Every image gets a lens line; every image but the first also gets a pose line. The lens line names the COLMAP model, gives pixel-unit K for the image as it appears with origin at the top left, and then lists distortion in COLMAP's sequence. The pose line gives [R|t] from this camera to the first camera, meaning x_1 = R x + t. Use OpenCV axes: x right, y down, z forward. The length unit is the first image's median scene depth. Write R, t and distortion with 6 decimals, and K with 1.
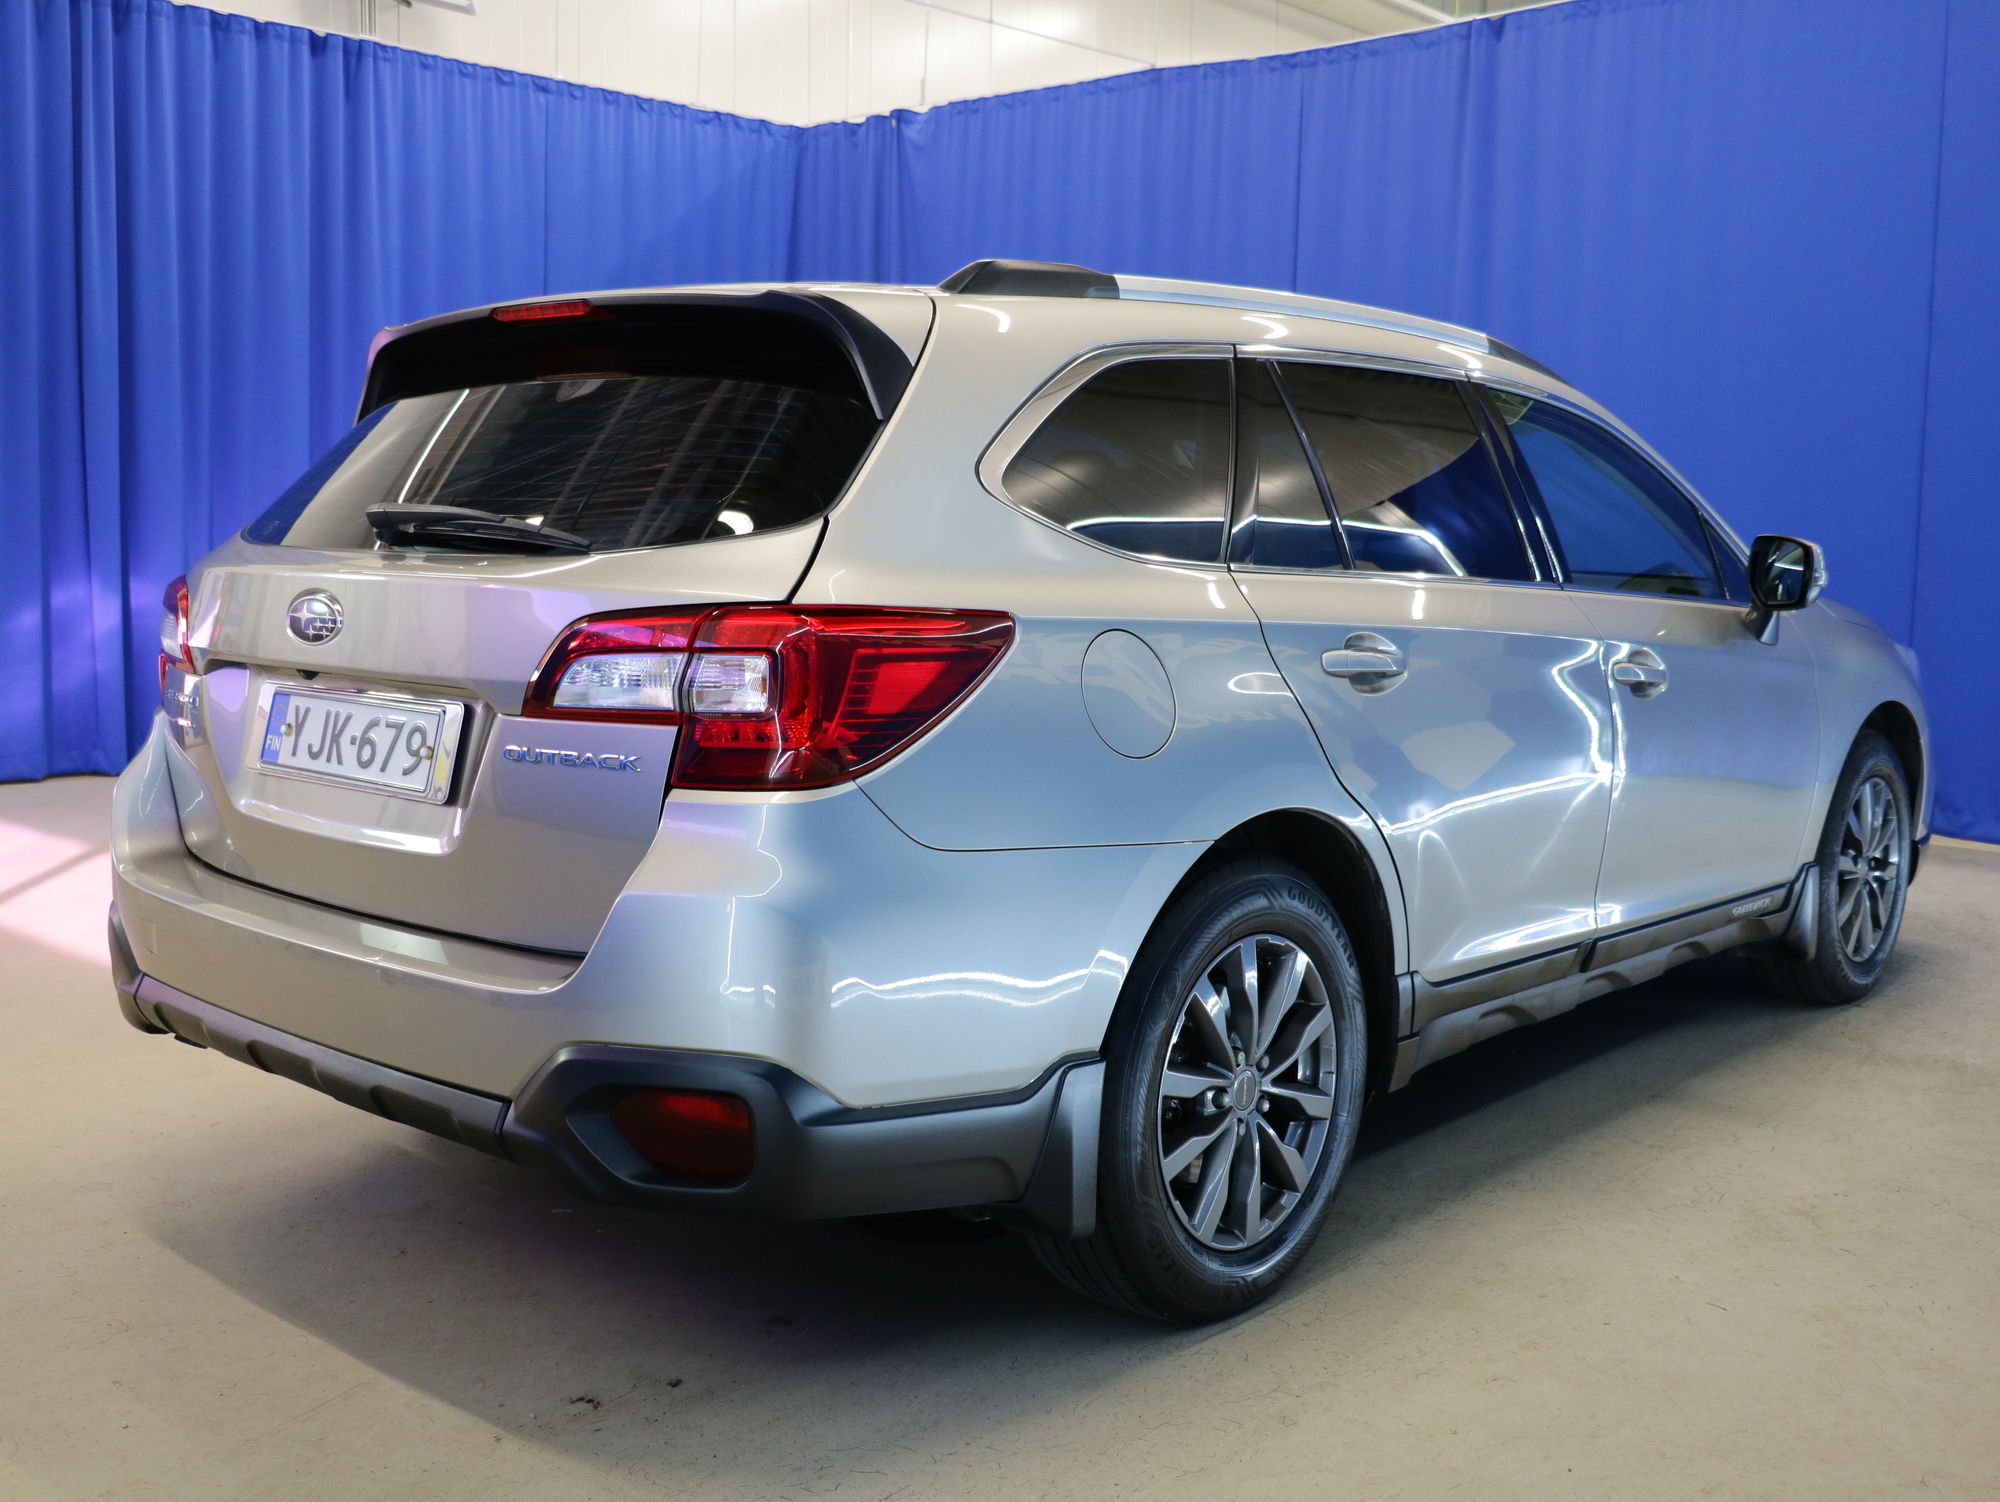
lens RADIAL K [[2047.9, 0, 1000.0], [0, 2047.9, 751.0], [0, 0, 1]] dist [-0.040641, -0.003391]
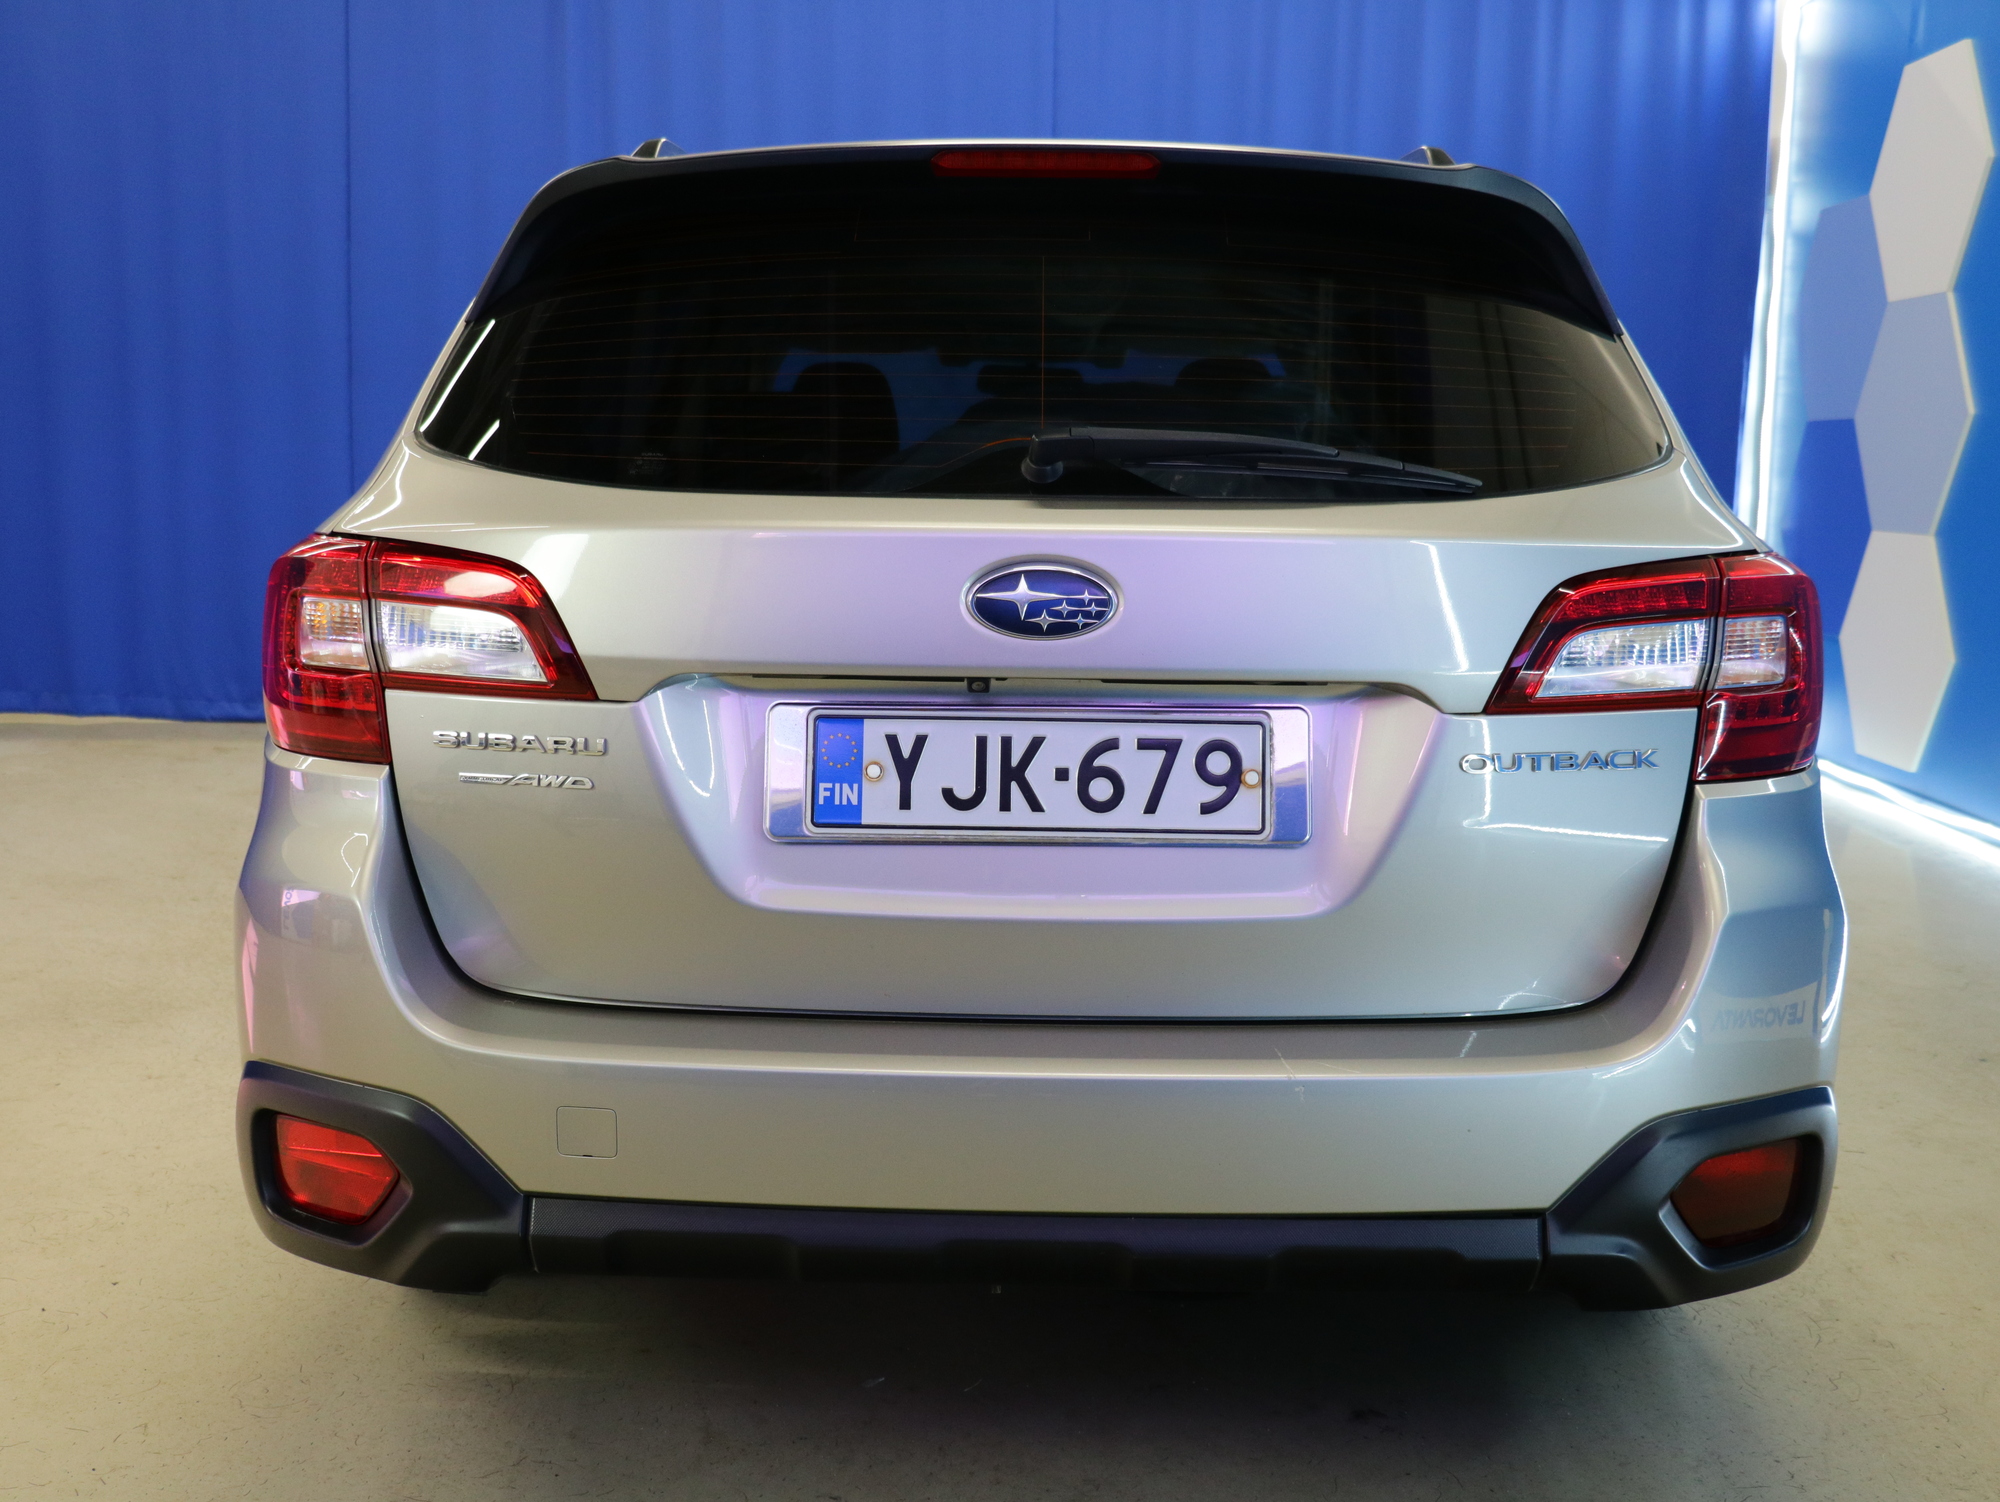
lens RADIAL K [[2047.9, 0, 1000.0], [0, 2047.9, 751.0], [0, 0, 1]] dist [-0.040641, -0.003391]
pose [[0.734762, -0.099999, 0.670913, -0.804388], [0.072700, 0.994986, 0.068684, -0.062720], [-0.674418, -0.001691, 0.738348, 0.506753]]
